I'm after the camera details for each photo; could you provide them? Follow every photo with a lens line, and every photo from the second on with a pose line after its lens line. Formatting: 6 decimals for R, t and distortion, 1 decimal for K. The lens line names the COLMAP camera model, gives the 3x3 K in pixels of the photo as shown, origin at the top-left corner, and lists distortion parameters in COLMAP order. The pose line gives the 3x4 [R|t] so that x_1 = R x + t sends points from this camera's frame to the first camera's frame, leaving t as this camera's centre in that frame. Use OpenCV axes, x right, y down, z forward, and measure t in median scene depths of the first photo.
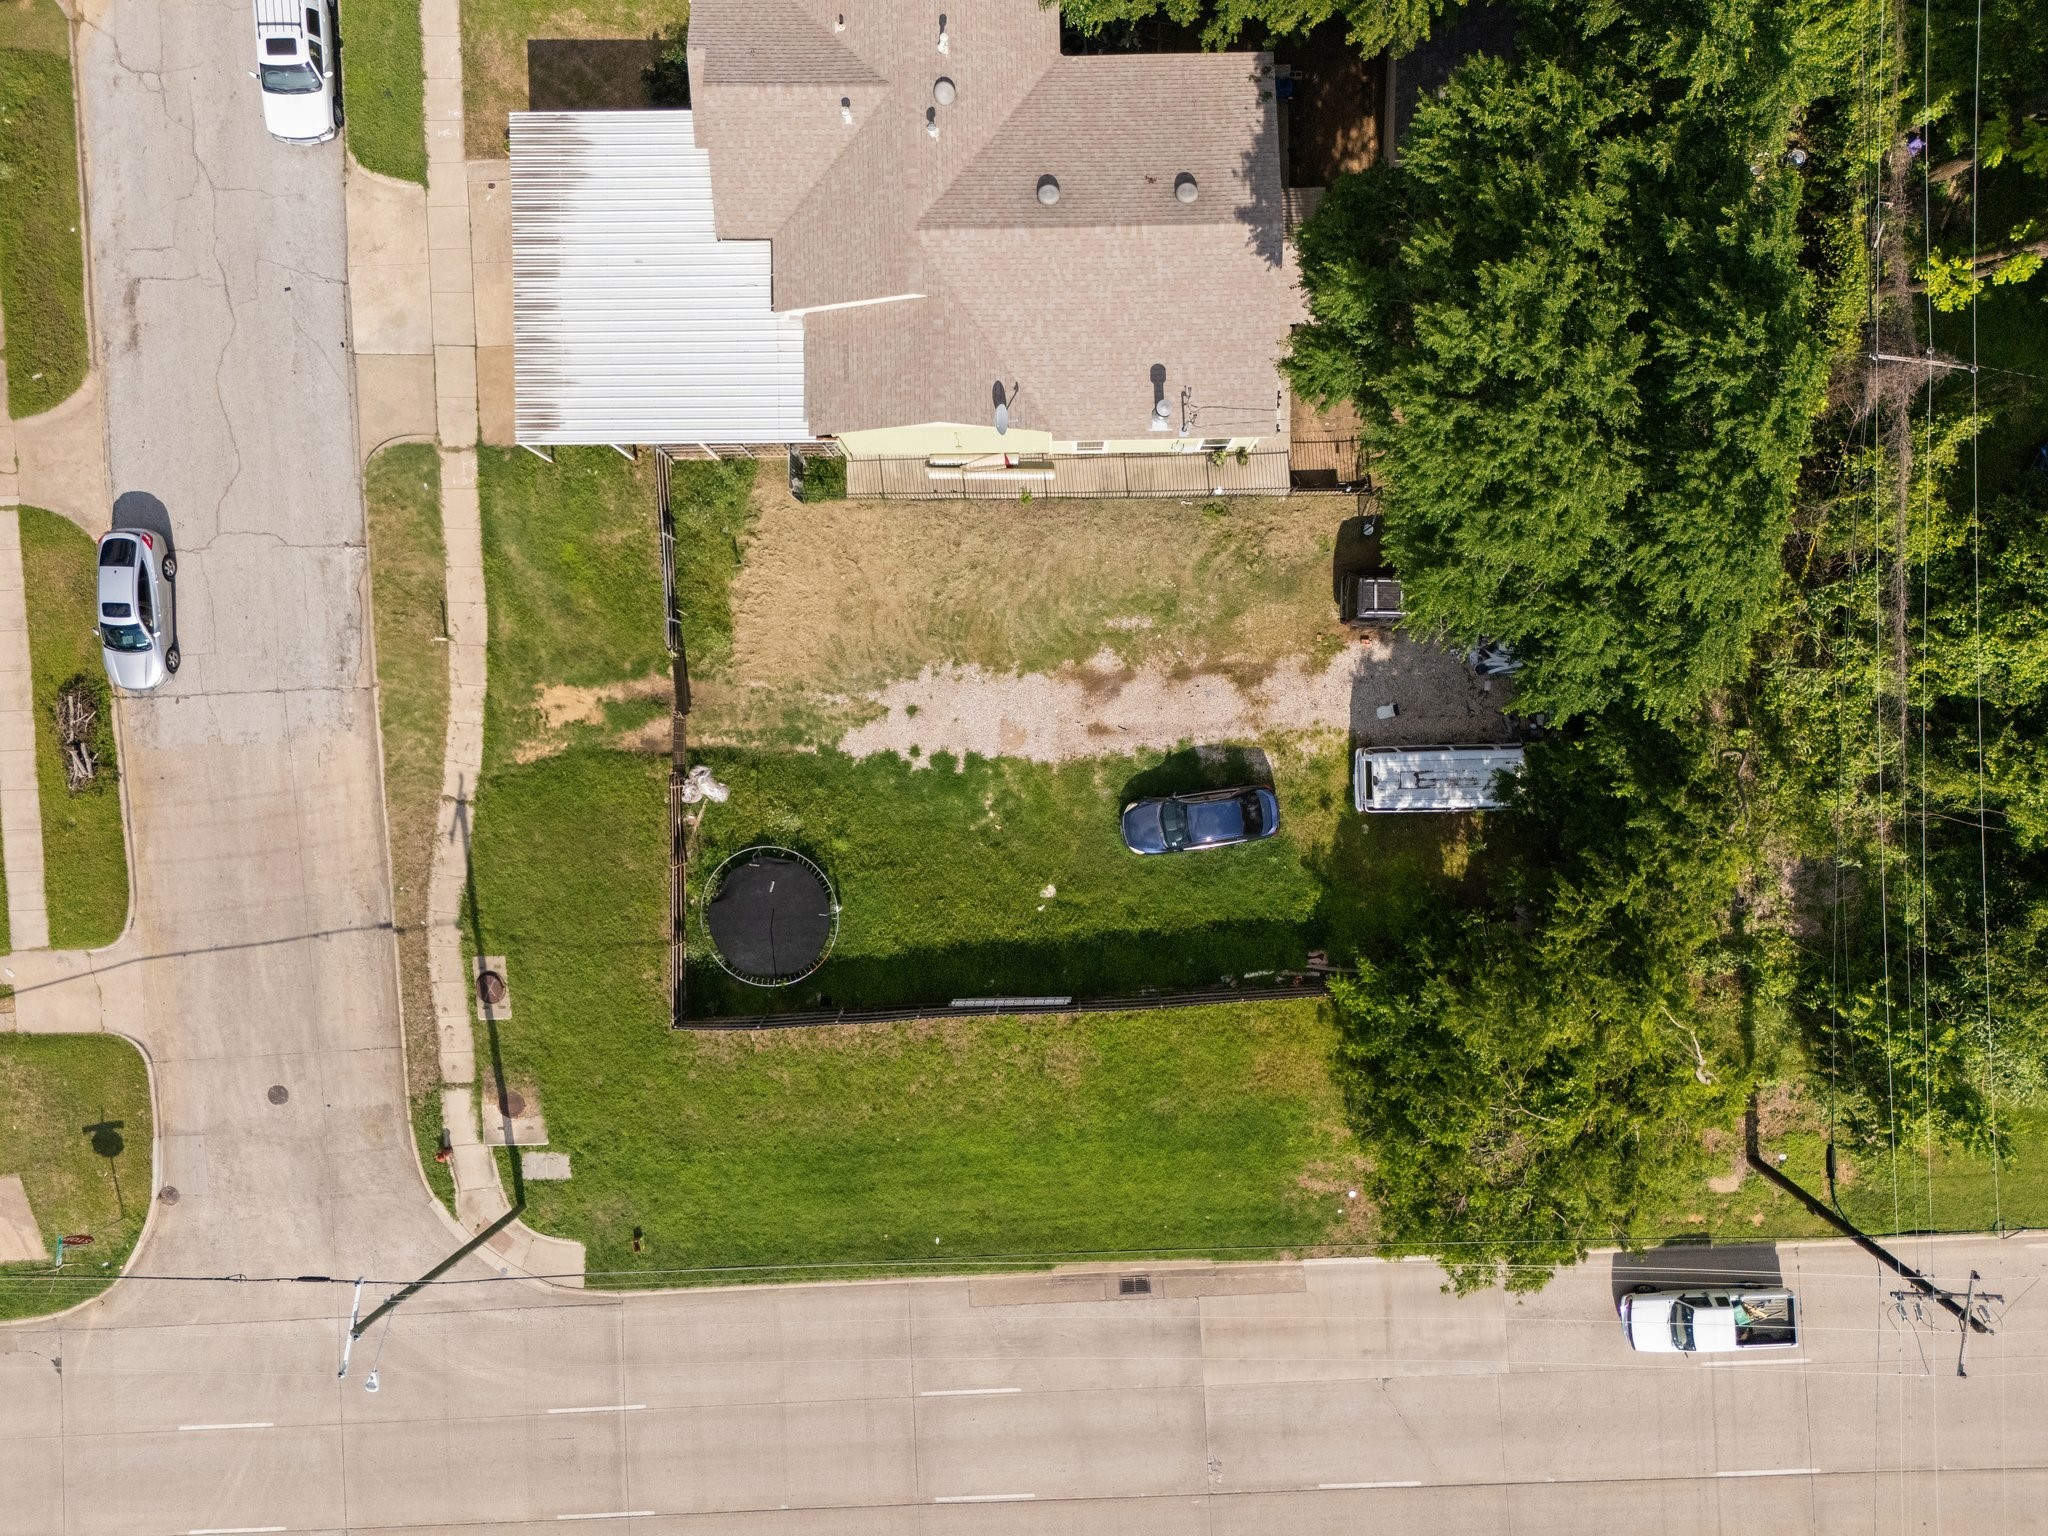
lens RADIAL K [[1507.7, 0, 1040.1], [0, 1507.7, 771.6], [0, 0, 1]] dist [0.080707, -0.094860]
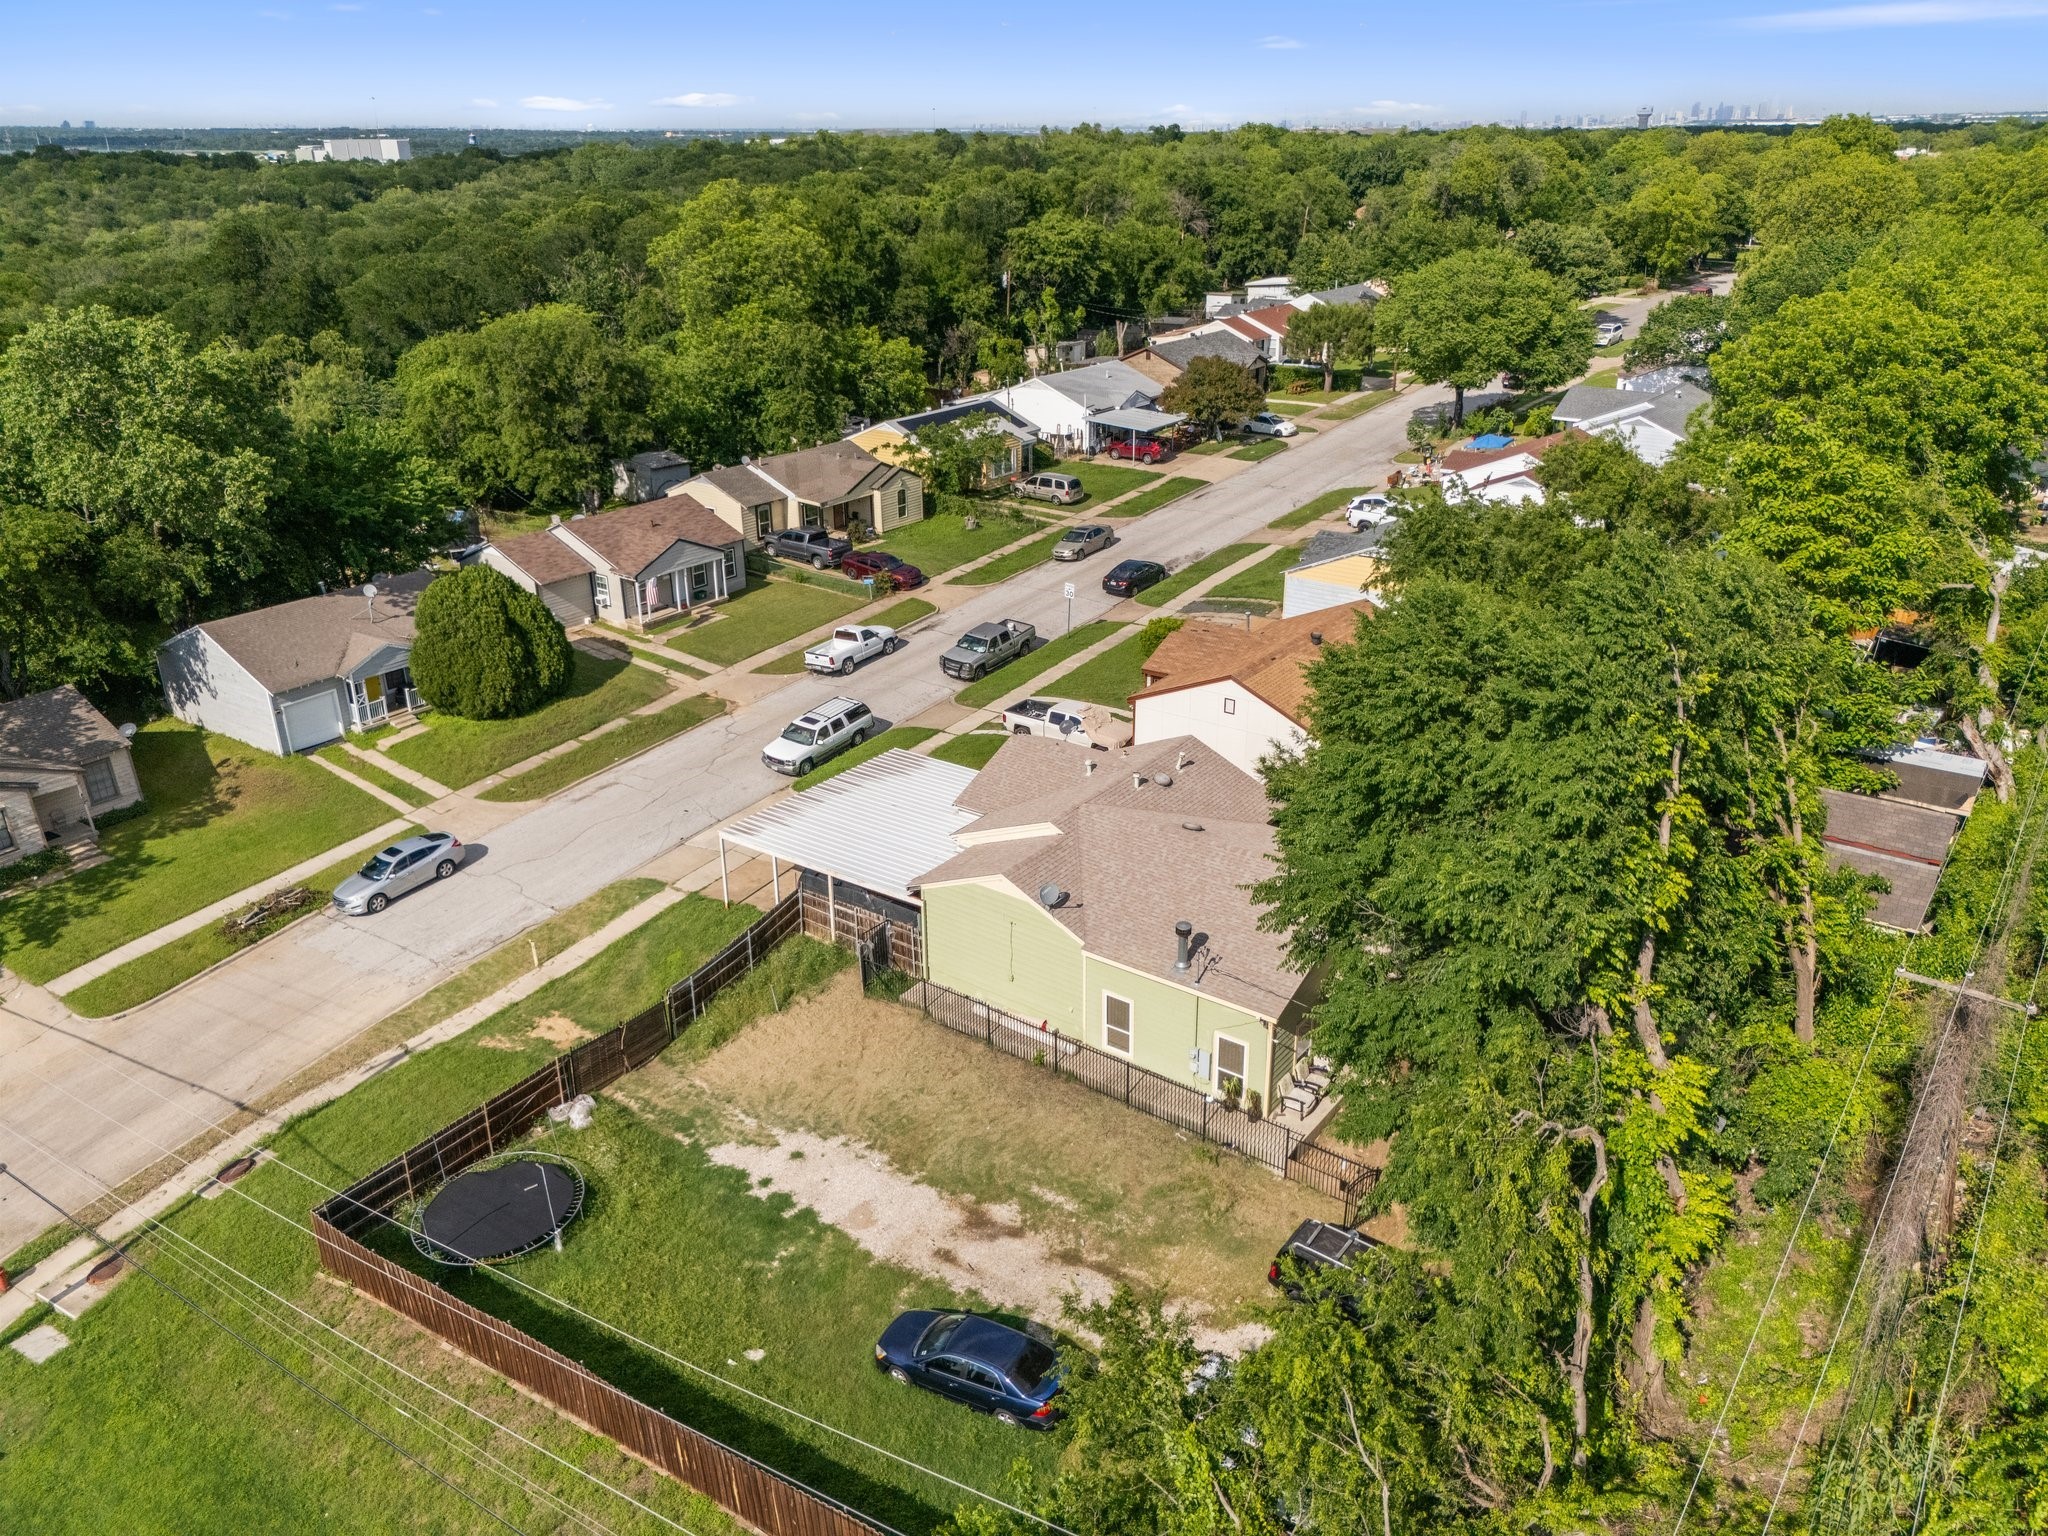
lens RADIAL K [[1507.7, 0, 1040.1], [0, 1507.7, 771.6], [0, 0, 1]] dist [0.080707, -0.094860]
pose [[0.805377, 0.232413, -0.545300, 0.461126], [-0.592763, 0.316392, -0.740627, 0.461258], [0.000397, 0.919717, 0.392581, 0.442230]]
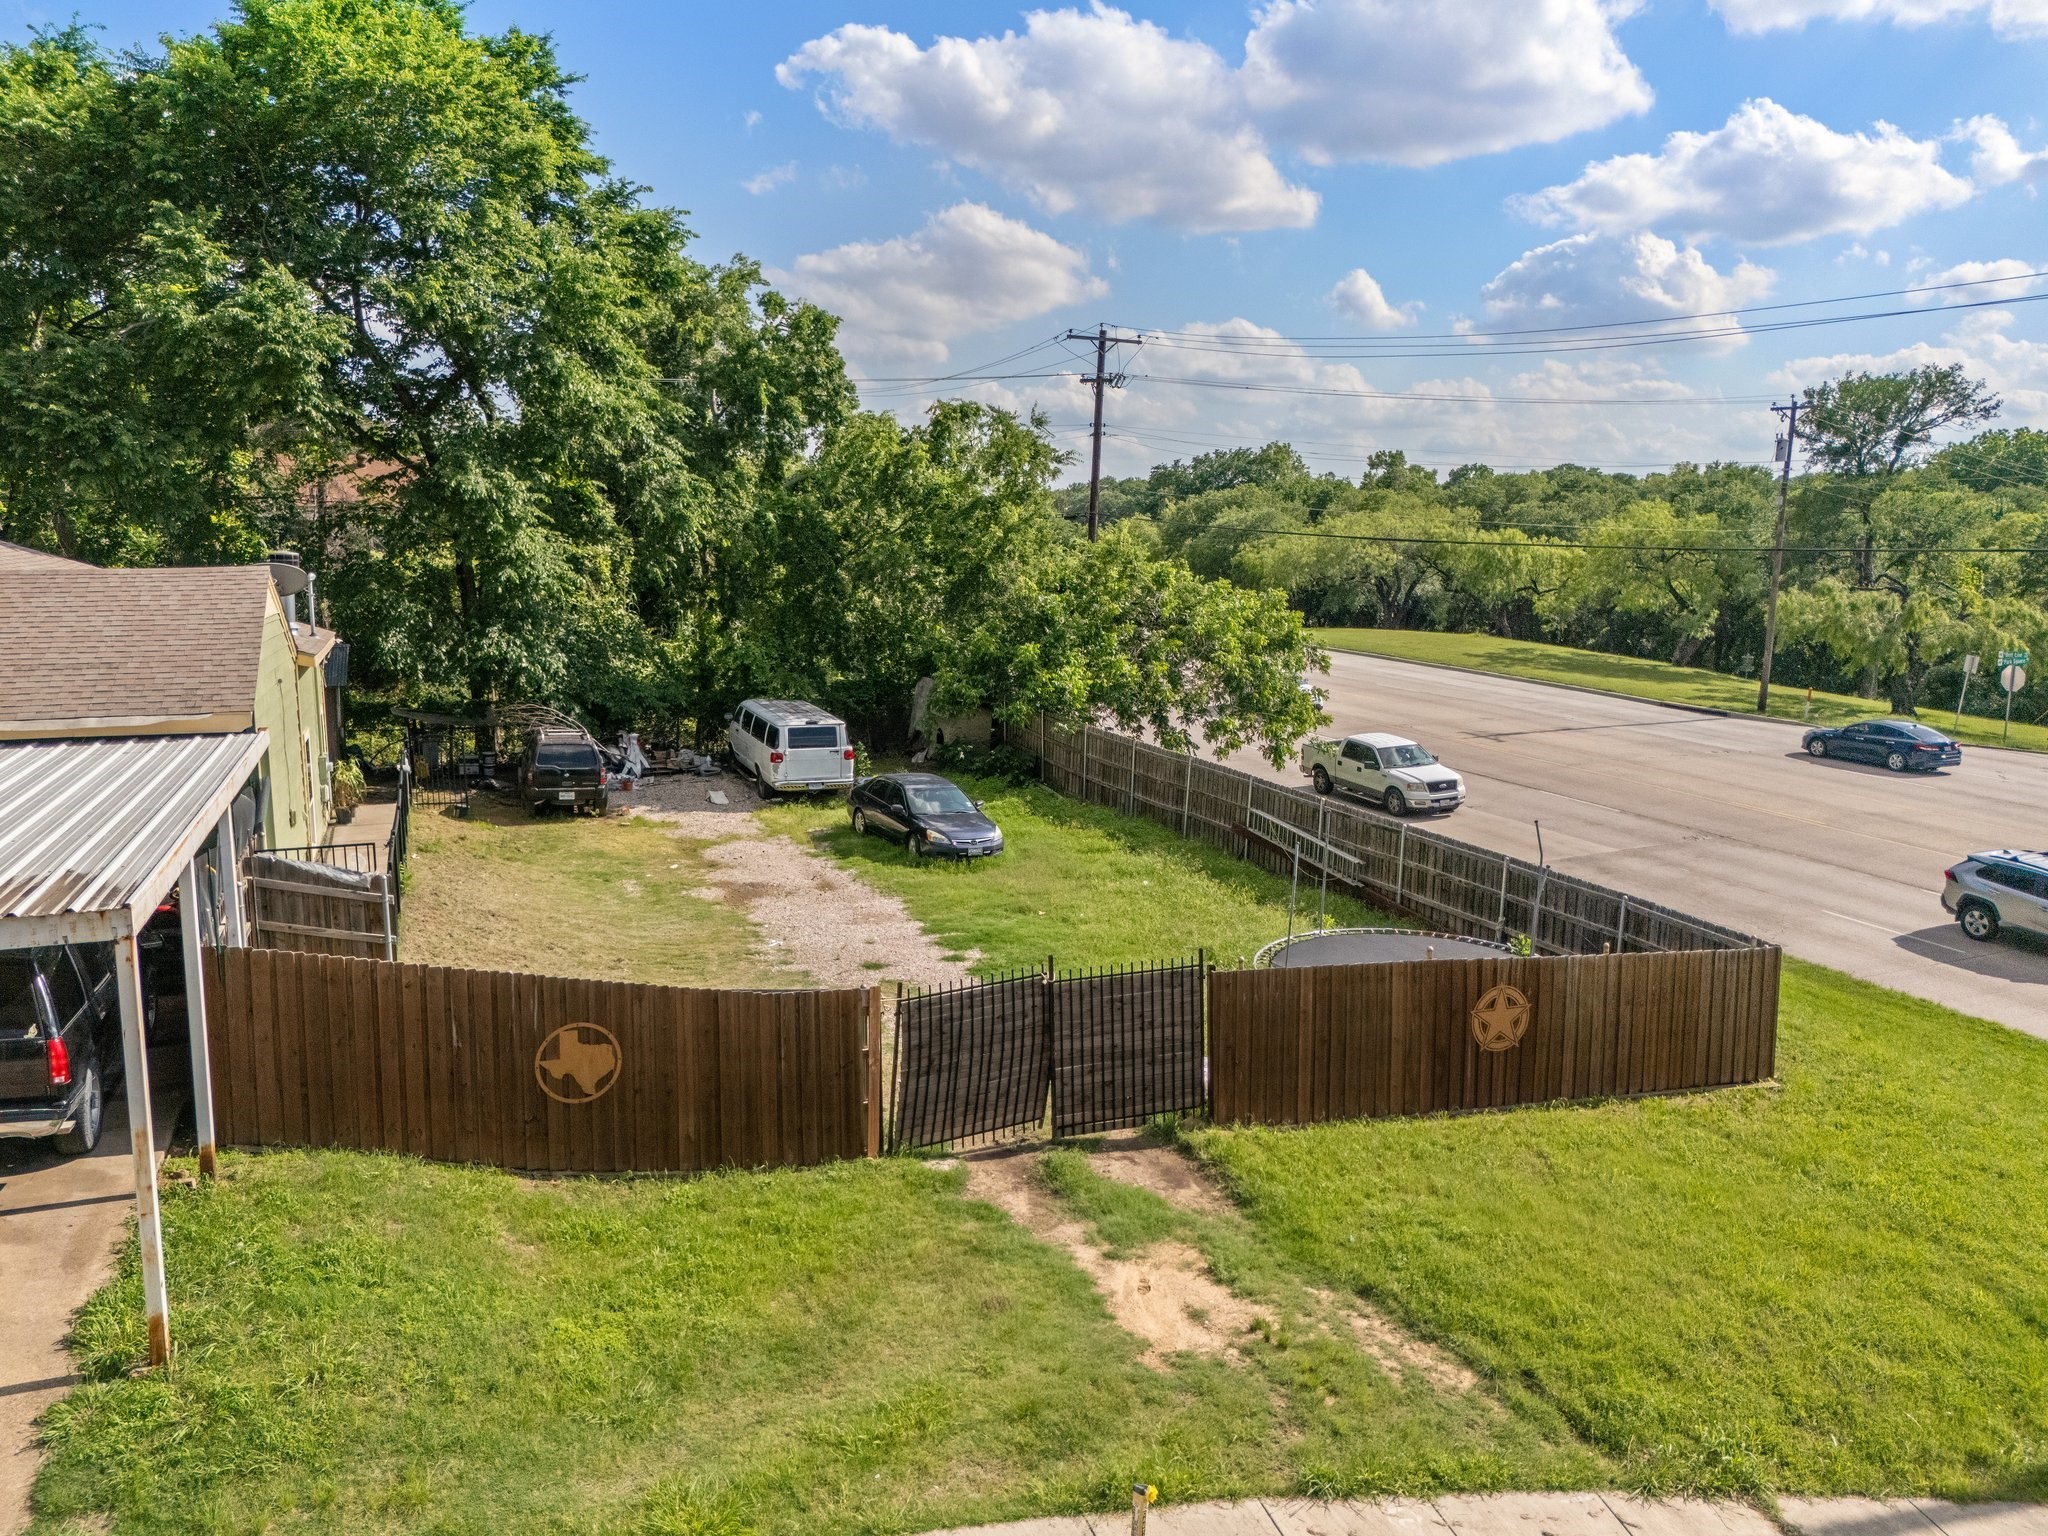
lens RADIAL K [[1507.7, 0, 1040.1], [0, 1507.7, 771.6], [0, 0, 1]] dist [0.080707, -0.094860]
pose [[-0.355711, -0.145111, 0.923262, -0.536399], [0.934595, -0.057002, 0.351118, -0.155431], [0.001677, 0.987772, 0.155896, 0.861860]]
